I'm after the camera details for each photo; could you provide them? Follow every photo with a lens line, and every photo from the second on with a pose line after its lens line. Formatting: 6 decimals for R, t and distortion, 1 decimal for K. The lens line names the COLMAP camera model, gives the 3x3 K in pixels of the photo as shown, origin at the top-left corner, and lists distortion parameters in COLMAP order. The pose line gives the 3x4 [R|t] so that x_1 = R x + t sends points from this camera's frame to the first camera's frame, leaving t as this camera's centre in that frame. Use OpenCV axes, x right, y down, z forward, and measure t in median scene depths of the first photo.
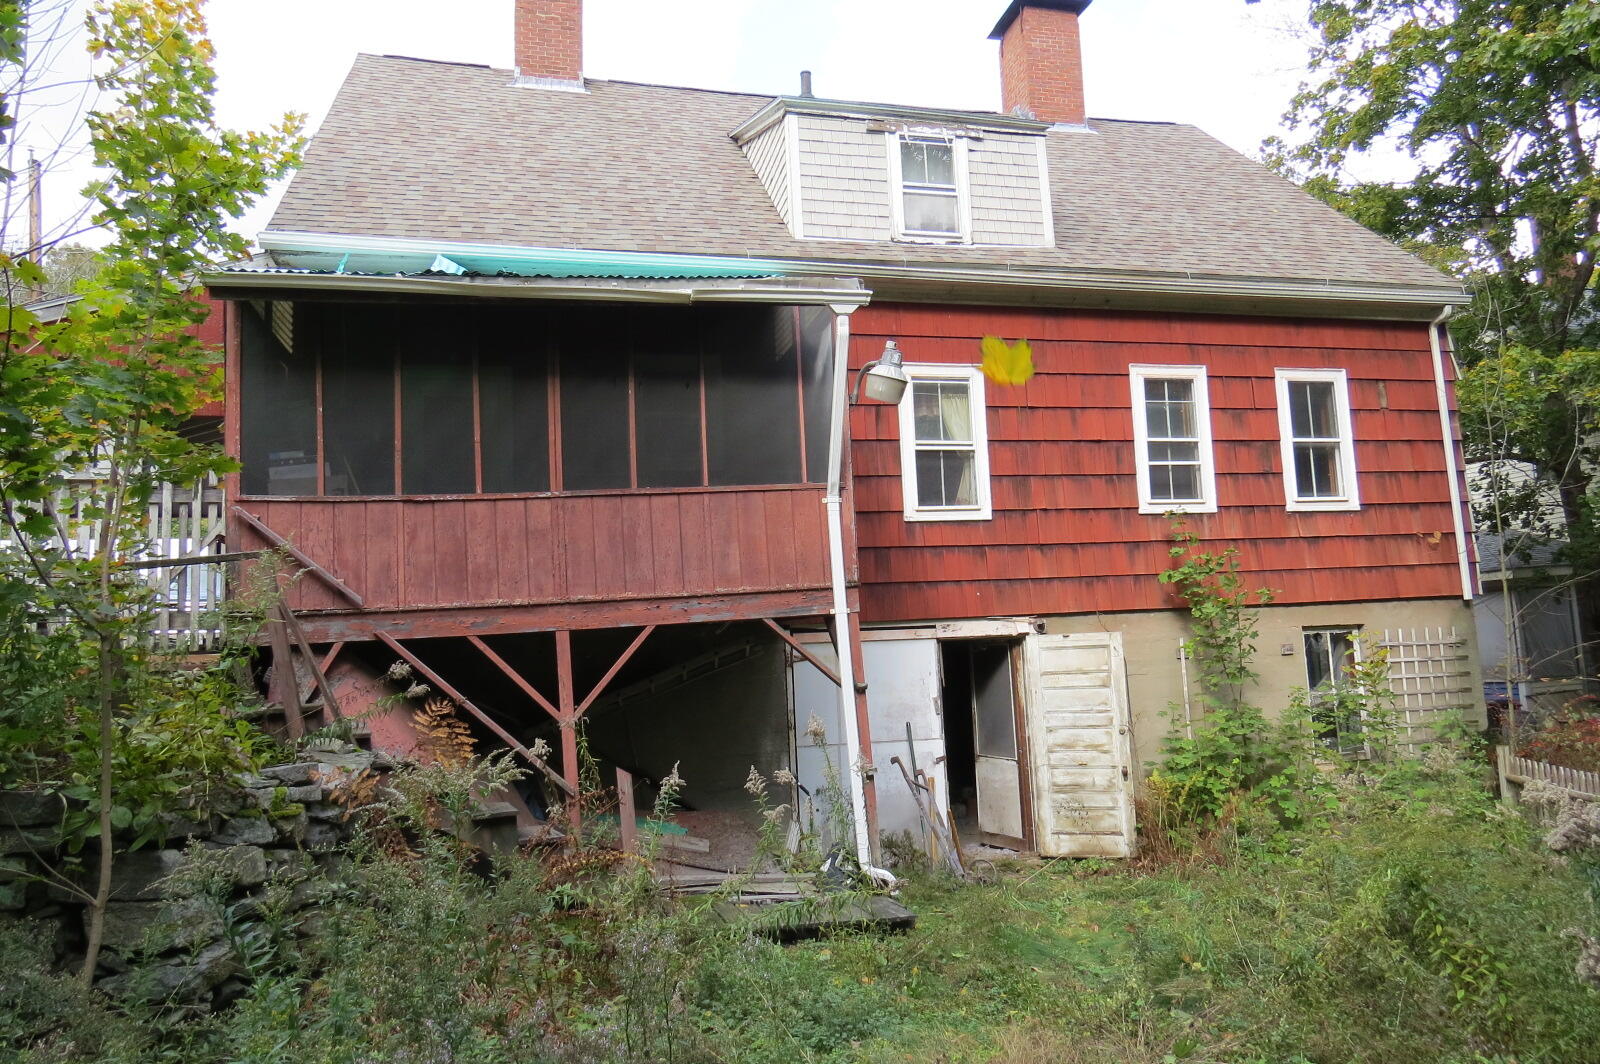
lens RADIAL K [[1142.6, 0, 802.1], [0, 1142.6, 536.1], [0, 0, 1]] dist [-0.019044, -0.003344]
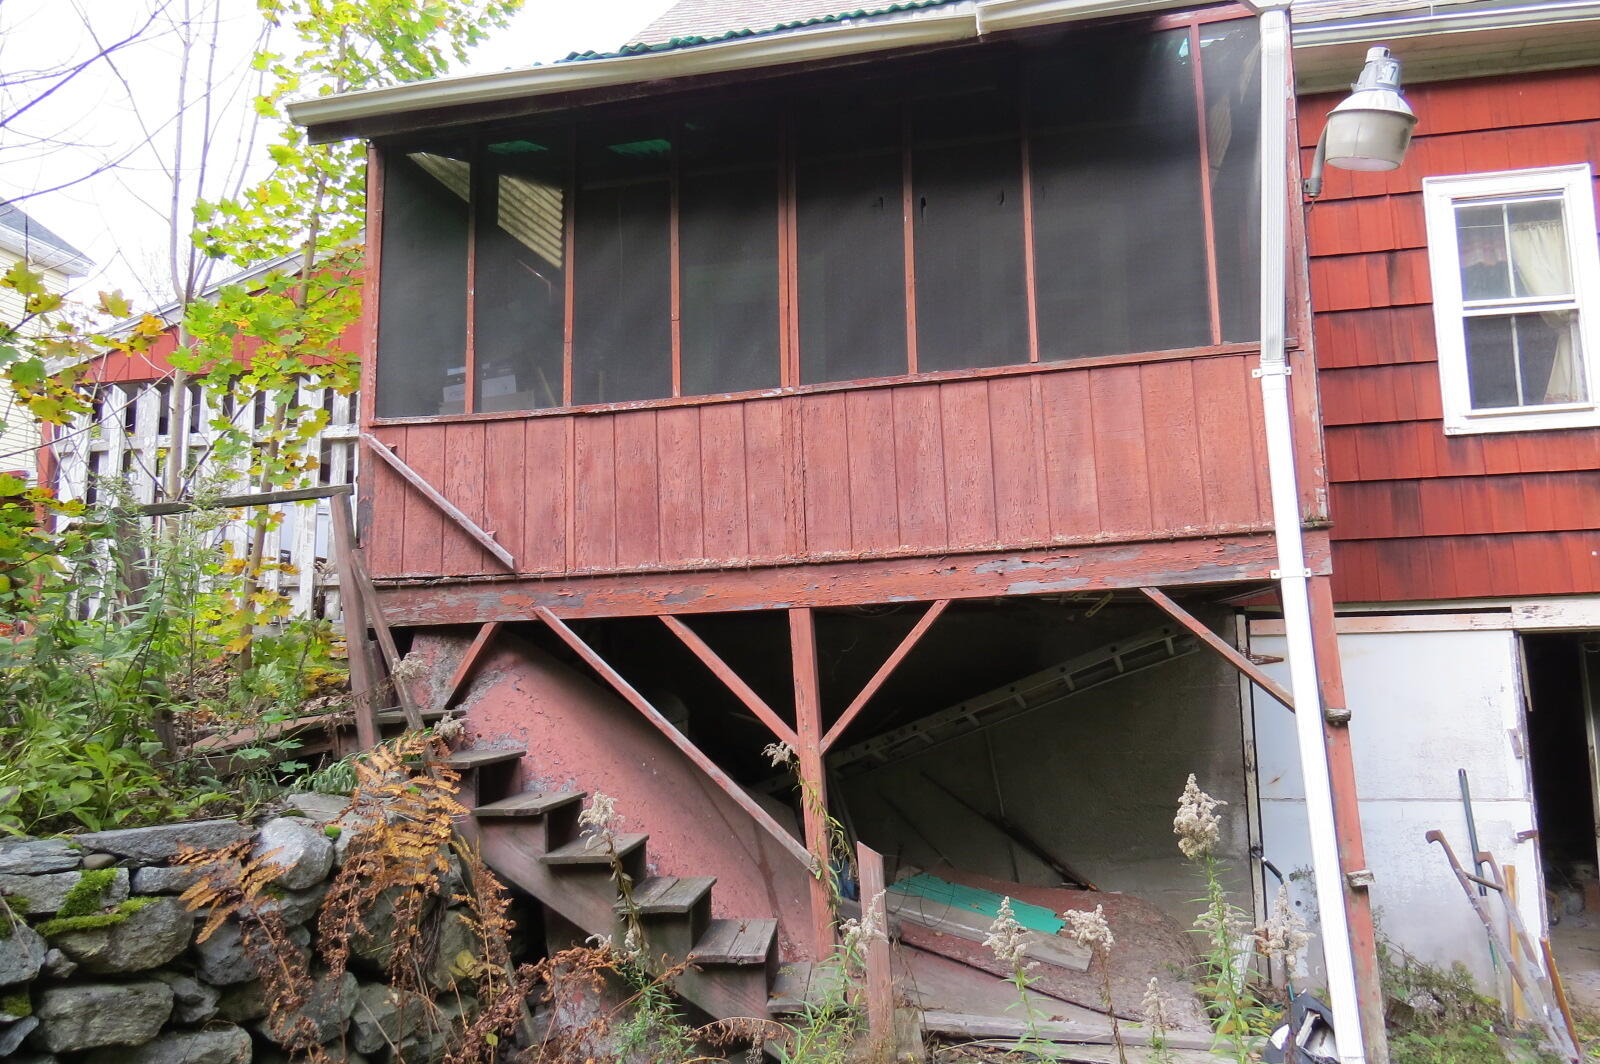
lens RADIAL K [[1142.6, 0, 794.5], [0, 1142.6, 528.0], [0, 0, 1]] dist [-0.019044, -0.003344]
pose [[0.895603, -0.027800, -0.443984, 0.063624], [0.027175, 0.999600, -0.007772, 0.042775], [0.444023, -0.005105, 0.896001, 0.425645]]
